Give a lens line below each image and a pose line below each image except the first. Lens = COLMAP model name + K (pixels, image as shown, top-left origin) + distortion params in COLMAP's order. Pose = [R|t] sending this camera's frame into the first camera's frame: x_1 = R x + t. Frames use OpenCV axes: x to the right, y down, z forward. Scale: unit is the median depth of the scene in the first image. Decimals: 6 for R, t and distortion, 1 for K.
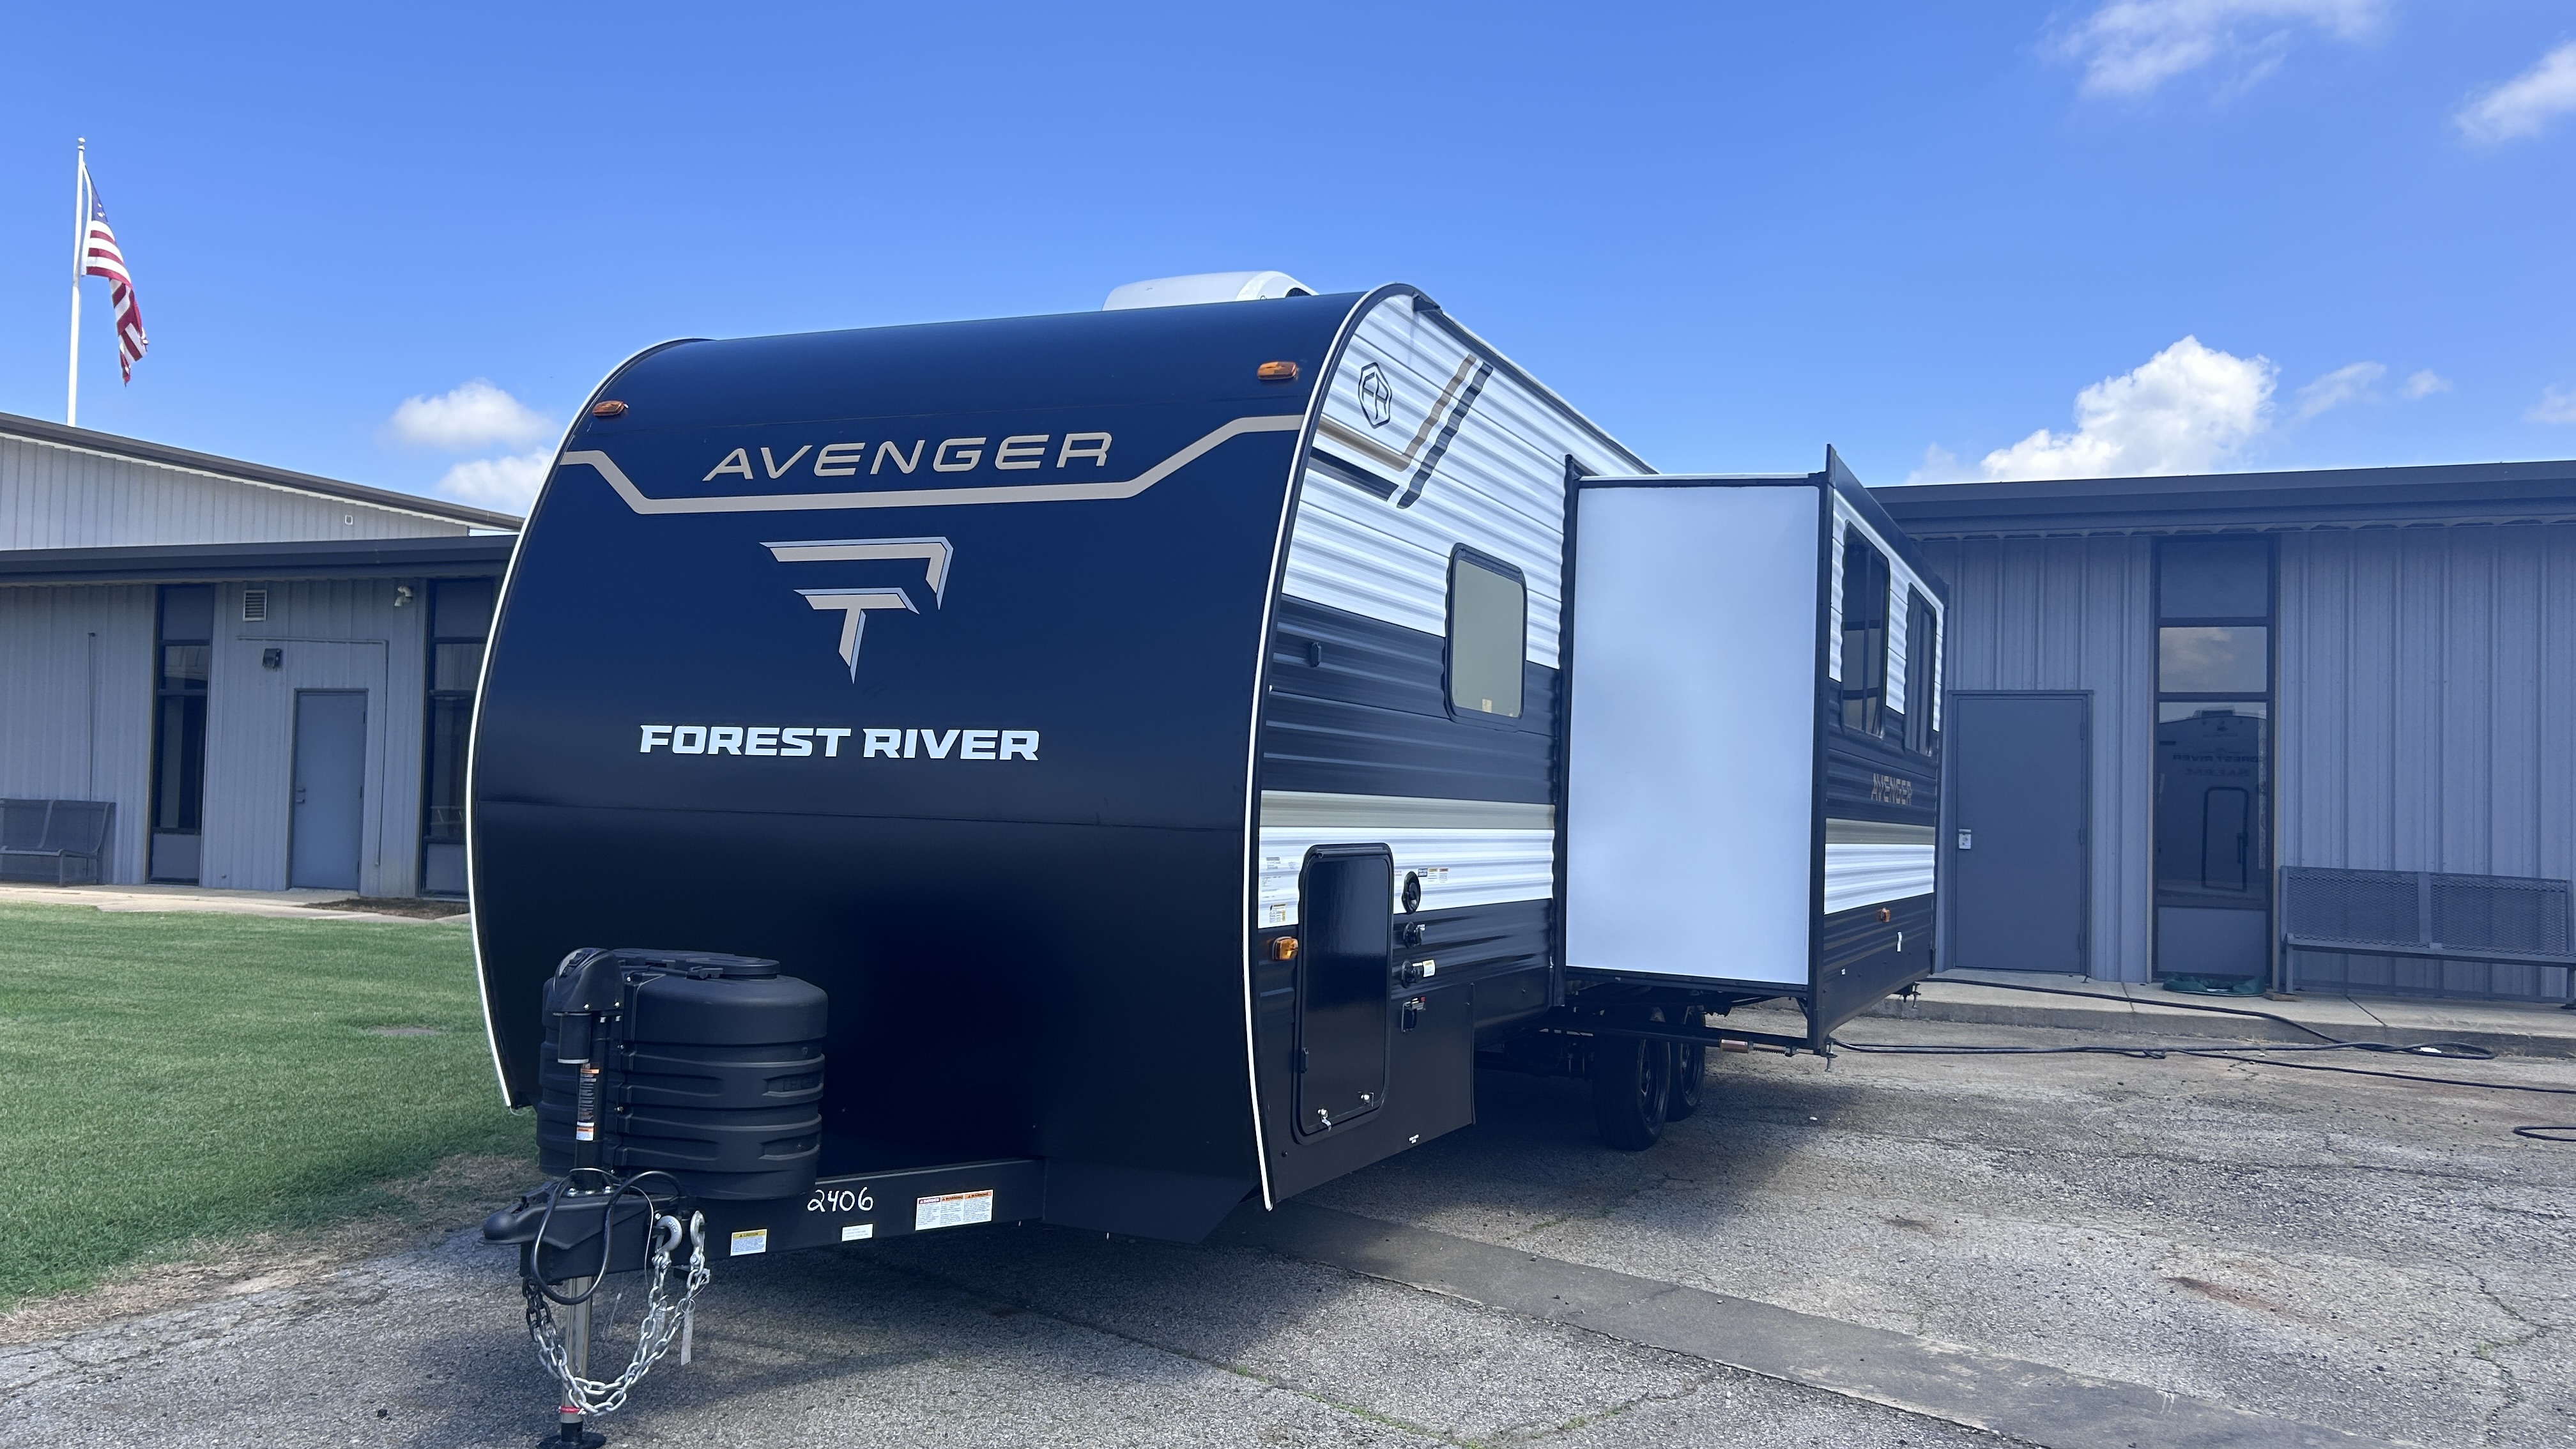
lens RADIAL K [[2003.7, 0, 1346.6], [0, 2003.7, 727.1], [0, 0, 1]] dist [0.077822, -0.048280]
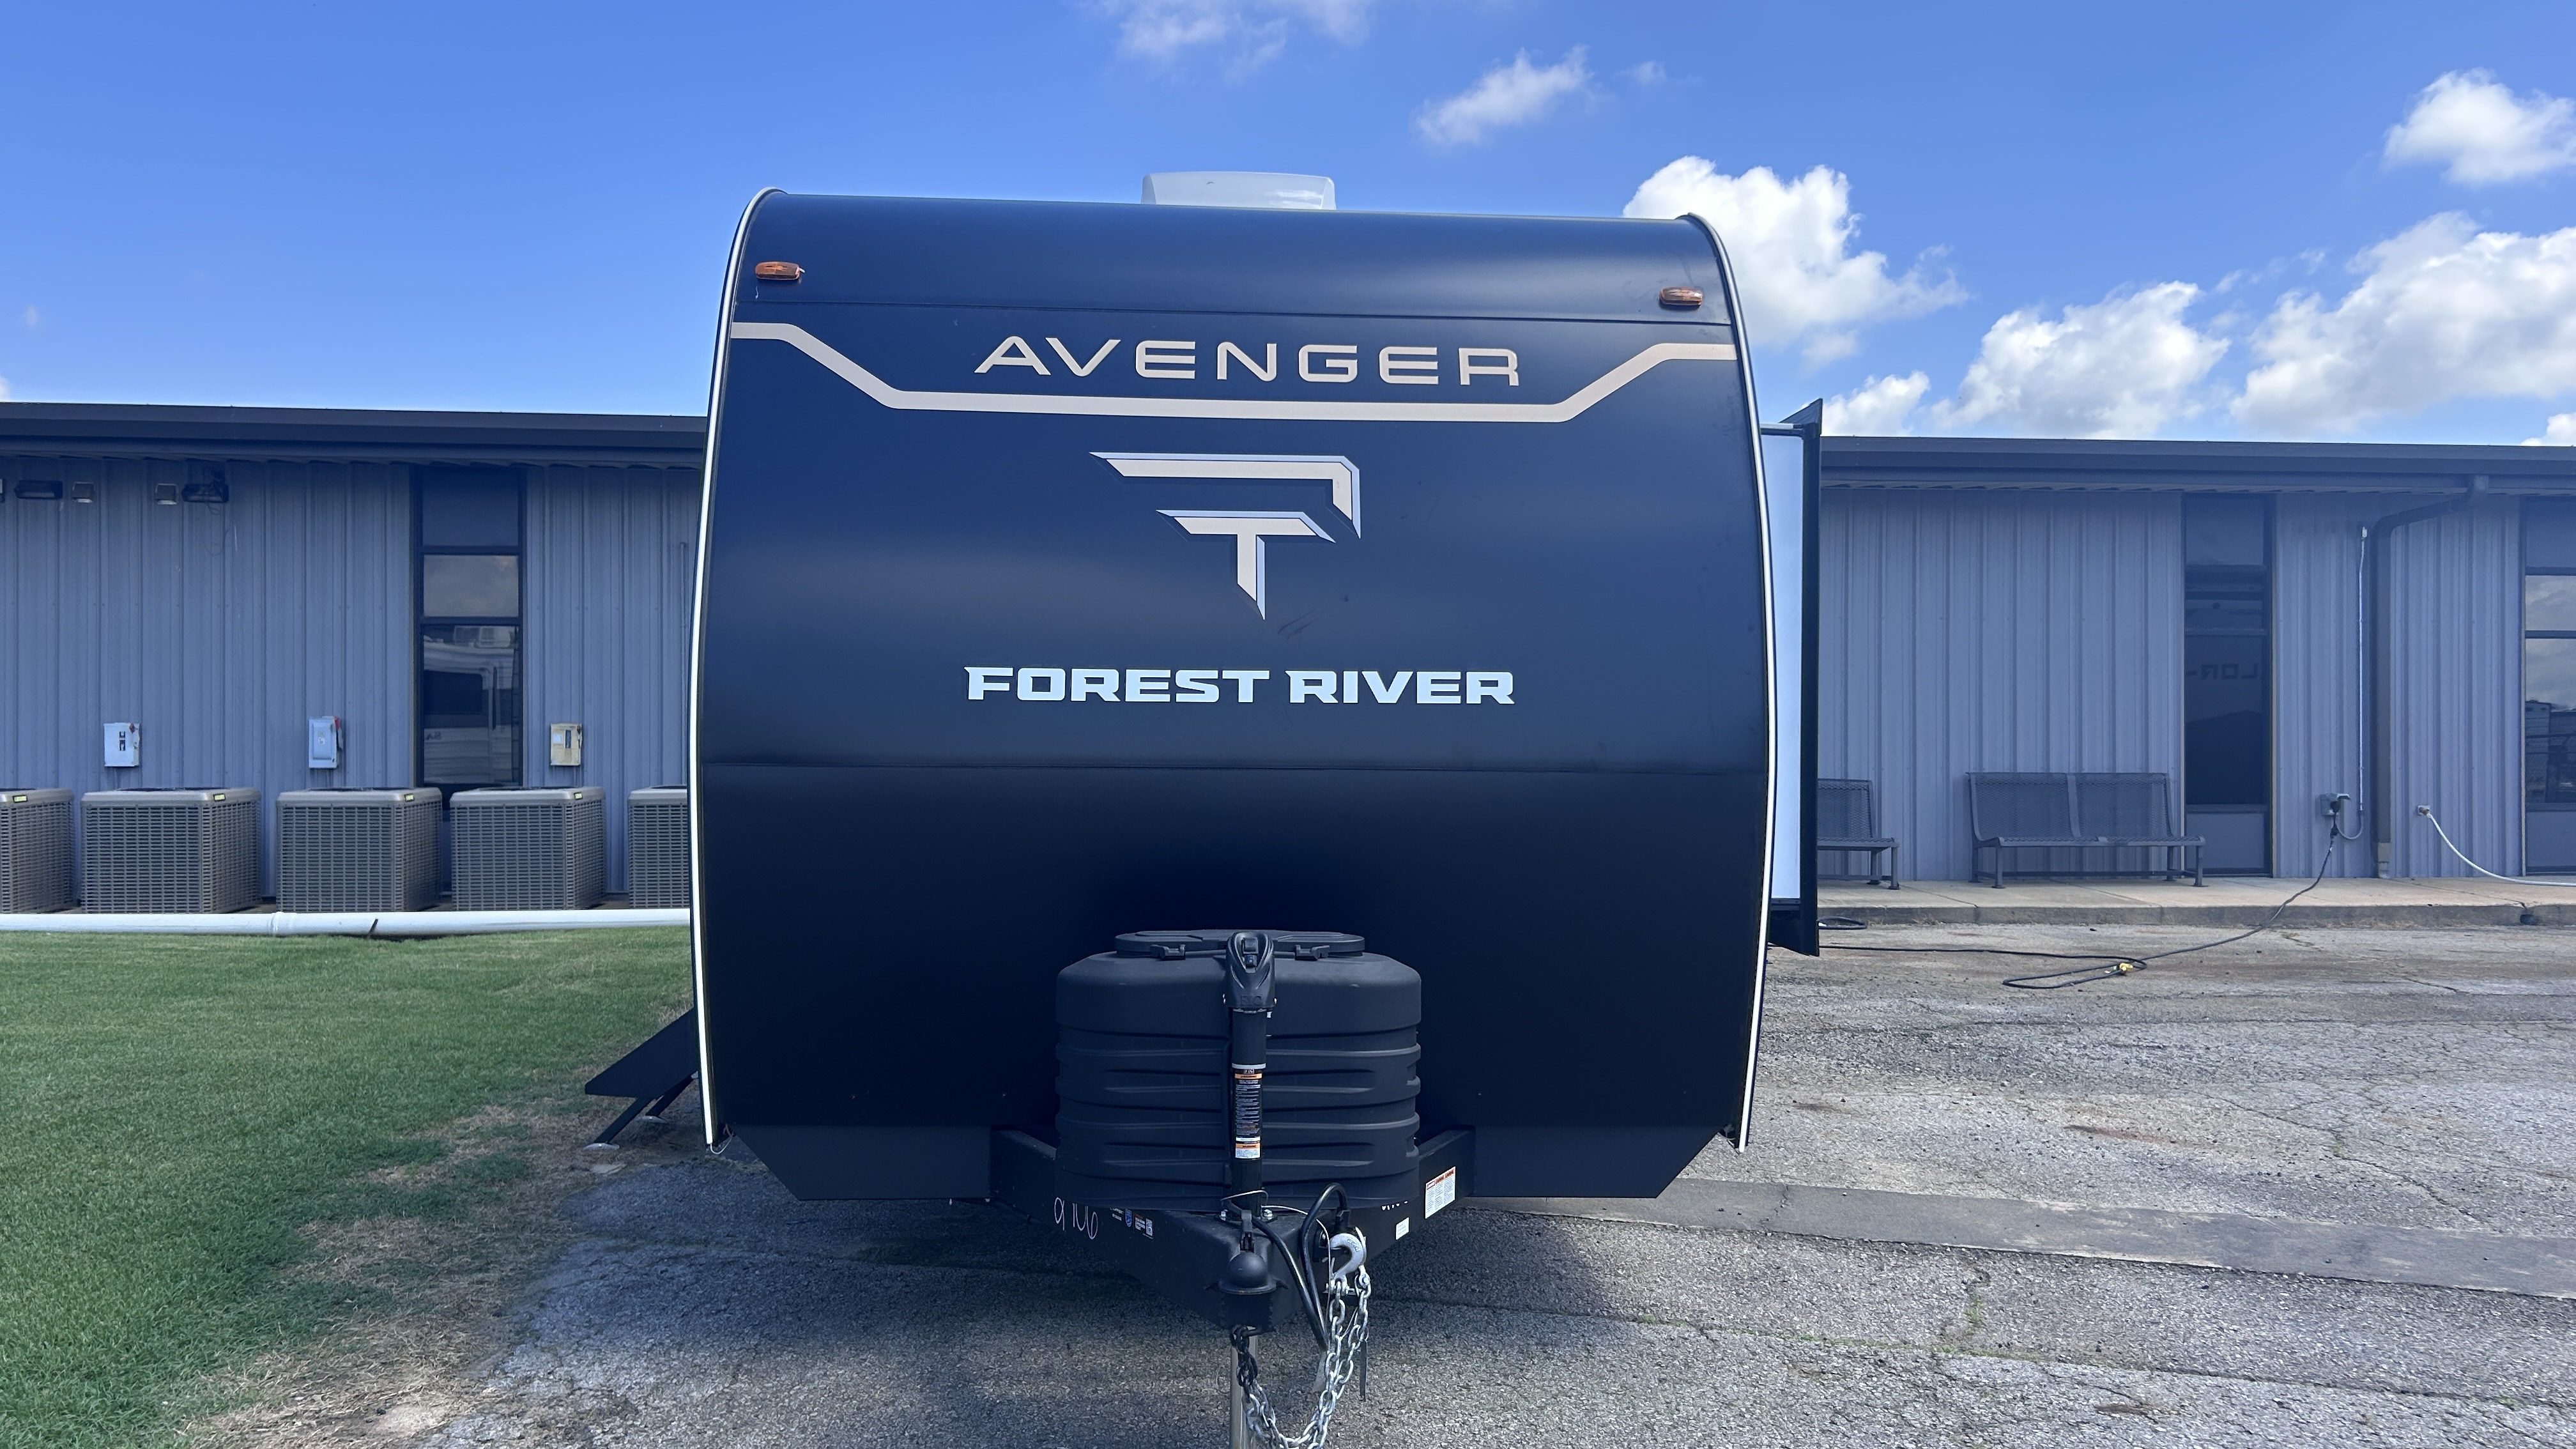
lens RADIAL K [[2003.7, 0, 1295.5], [0, 2003.7, 737.3], [0, 0, 1]] dist [0.077822, -0.048280]
pose [[0.887016, -0.021959, 0.461217, -0.621795], [0.002446, 0.999078, 0.042863, -0.007387], [-0.461733, -0.036892, 0.886251, 0.208148]]
